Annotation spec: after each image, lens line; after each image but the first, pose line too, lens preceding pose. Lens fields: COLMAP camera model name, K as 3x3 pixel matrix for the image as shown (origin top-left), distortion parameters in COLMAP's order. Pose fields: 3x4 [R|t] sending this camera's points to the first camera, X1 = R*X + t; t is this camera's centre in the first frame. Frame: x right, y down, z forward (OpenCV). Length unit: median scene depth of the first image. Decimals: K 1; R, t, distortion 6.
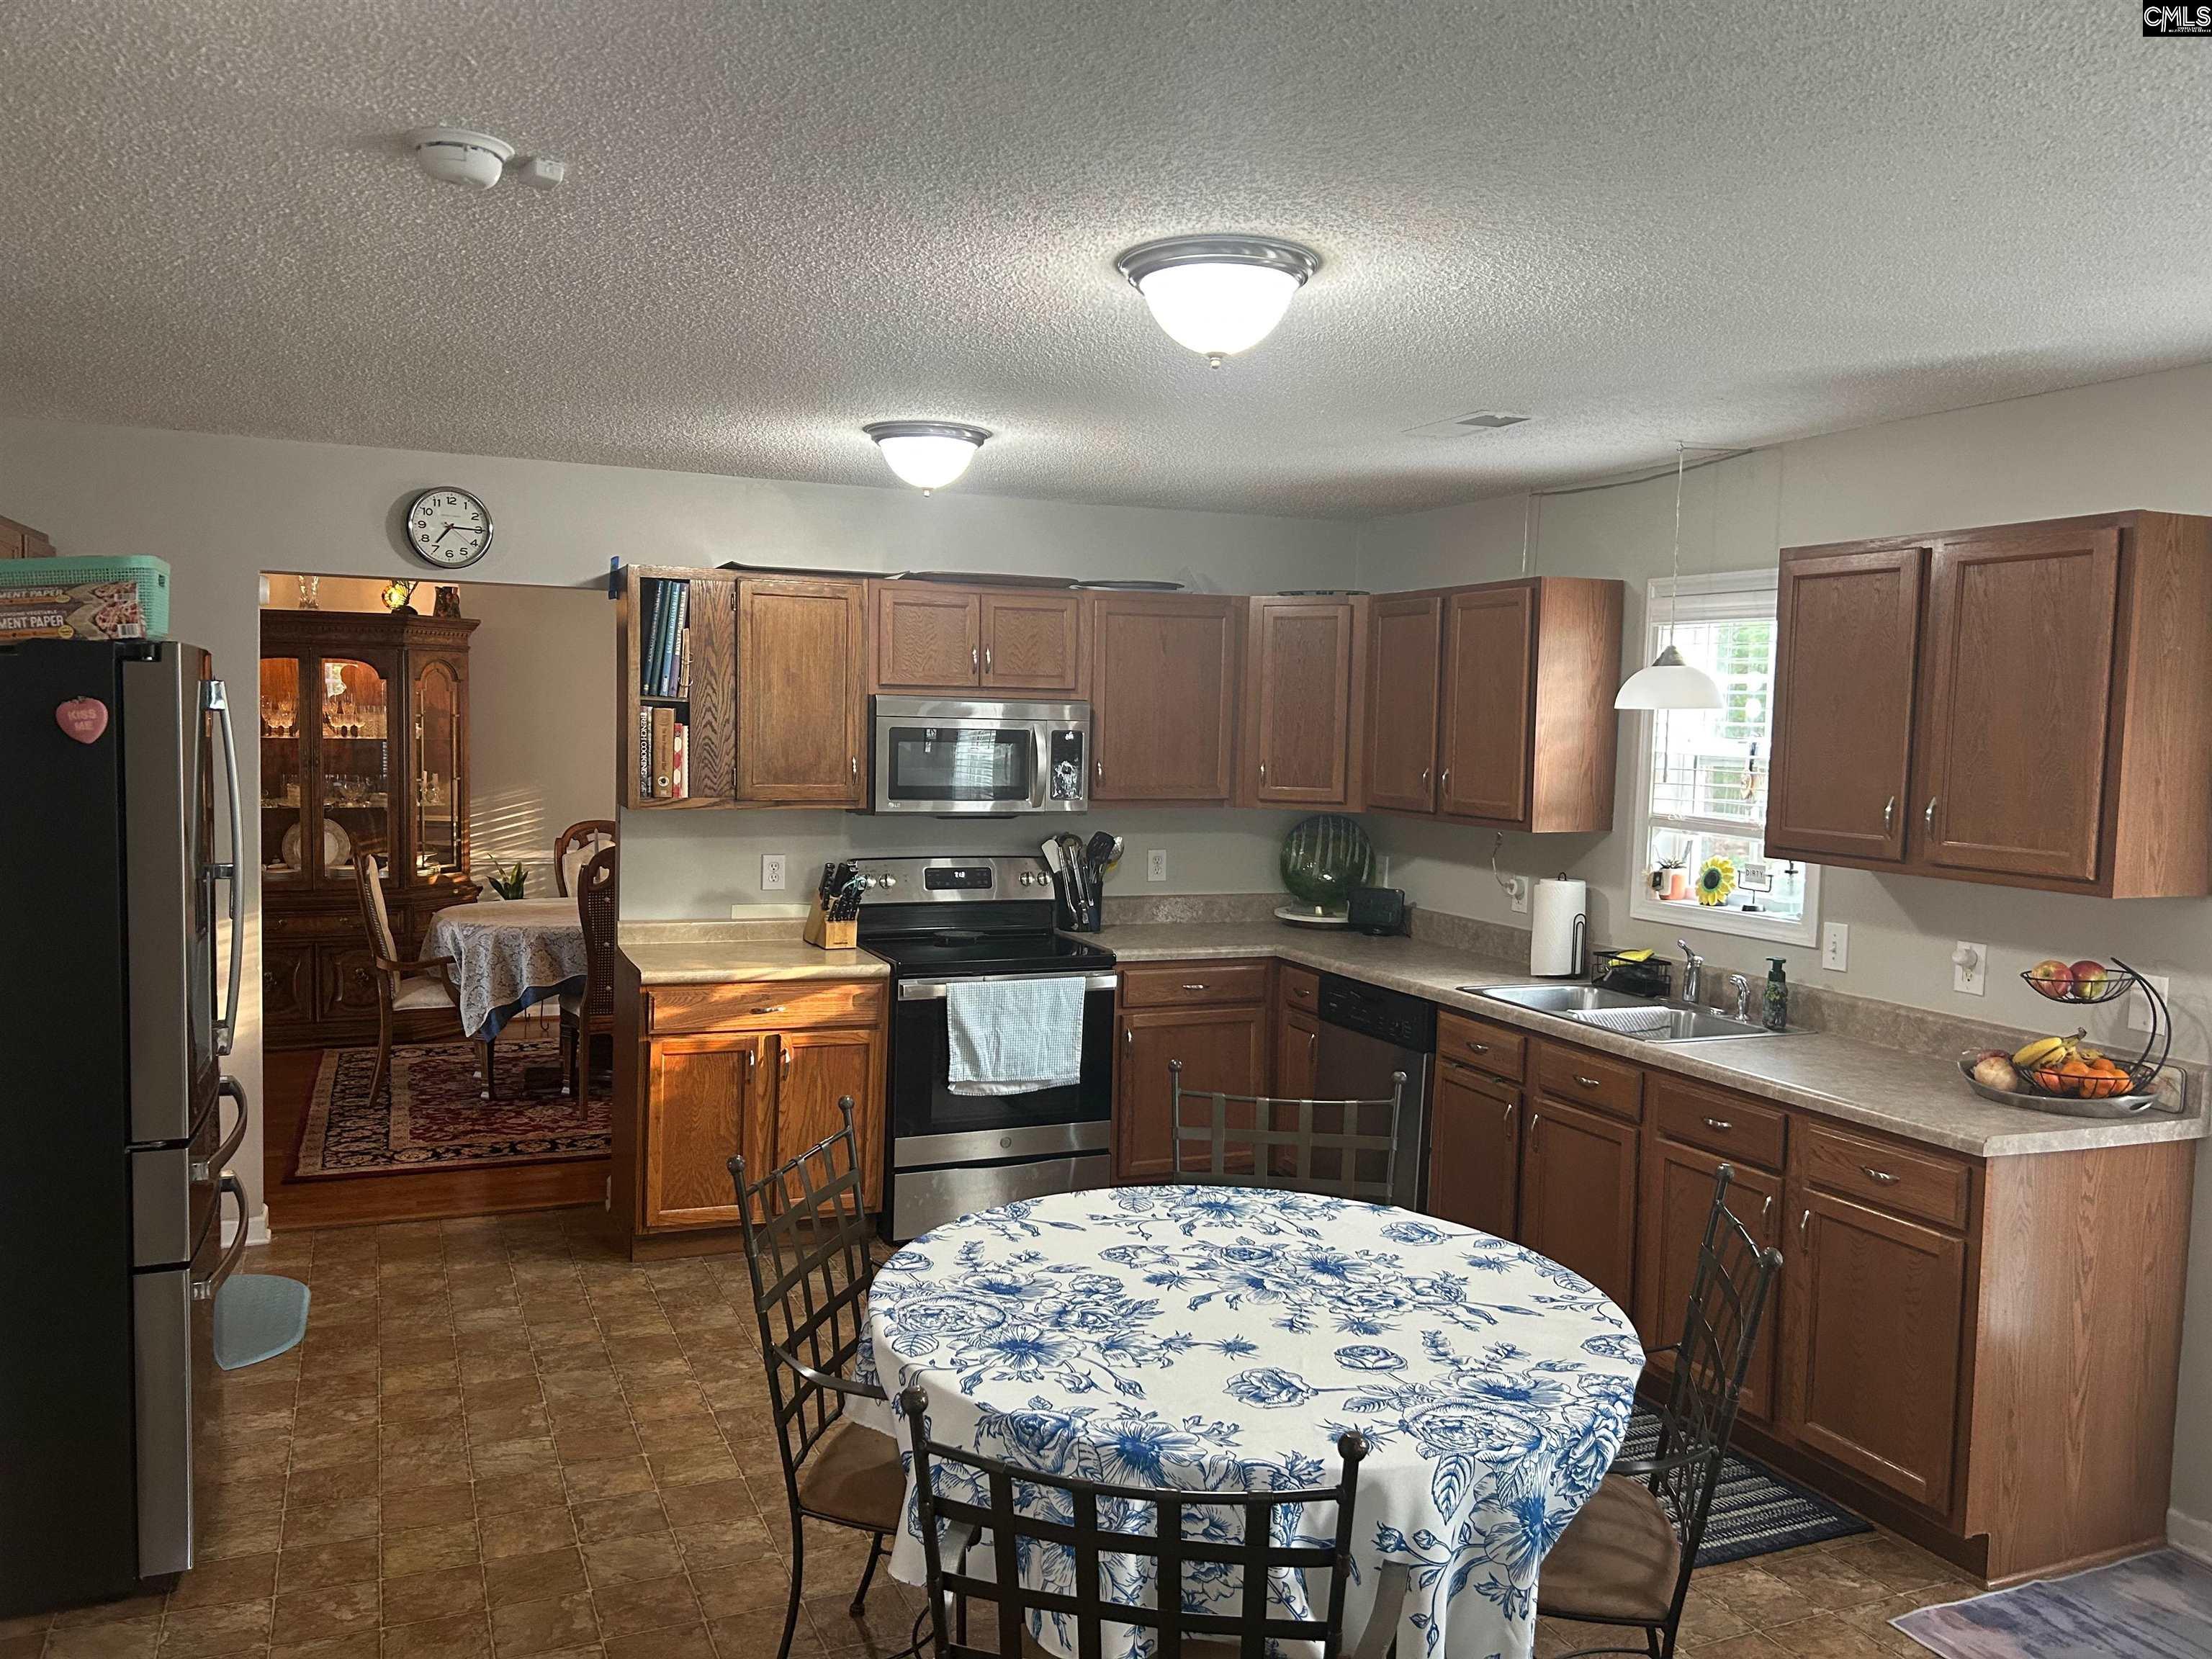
lens RADIAL K [[1647.3, 0, 1088.6], [0, 1647.3, 829.1], [0, 0, 1]] dist [0.055234, -0.063064]
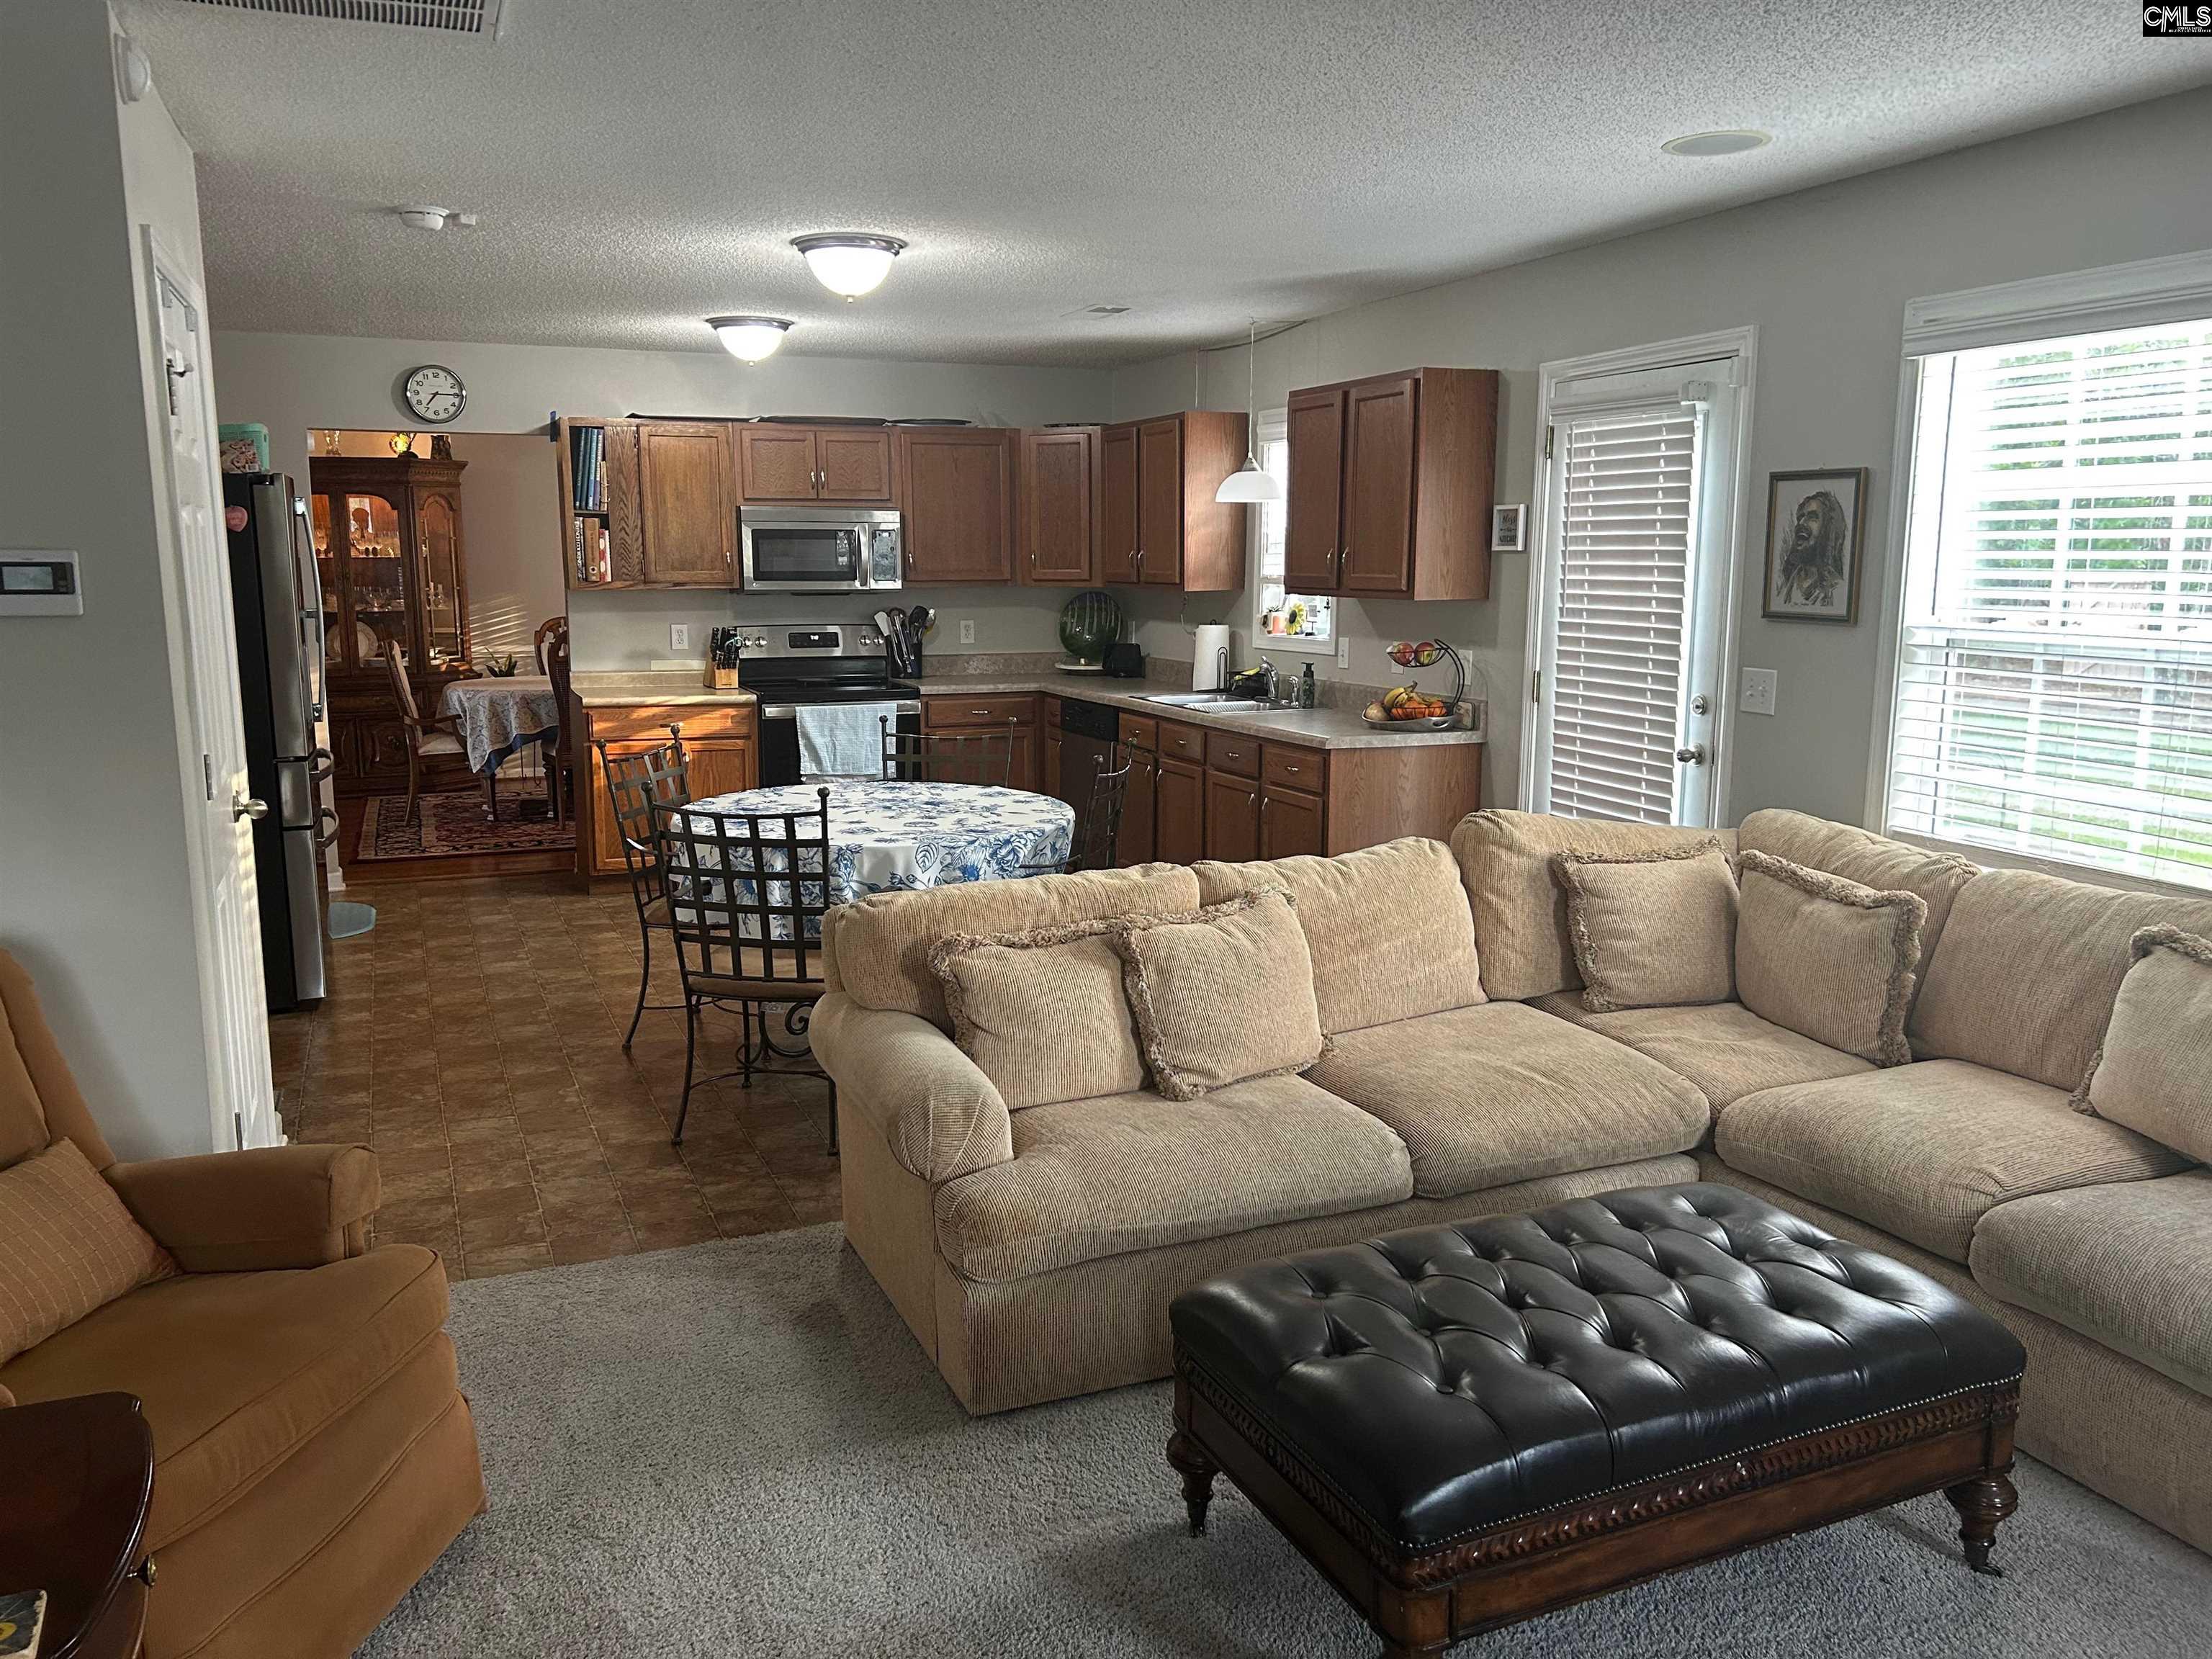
lens RADIAL K [[1647.3, 0, 1081.4], [0, 1647.3, 826.2], [0, 0, 1]] dist [0.055234, -0.063064]
pose [[0.999657, -0.021153, -0.015445, 0.180100], [0.022536, 0.995161, 0.095637, 0.063054], [0.013347, -0.095952, 0.995296, -0.440104]]
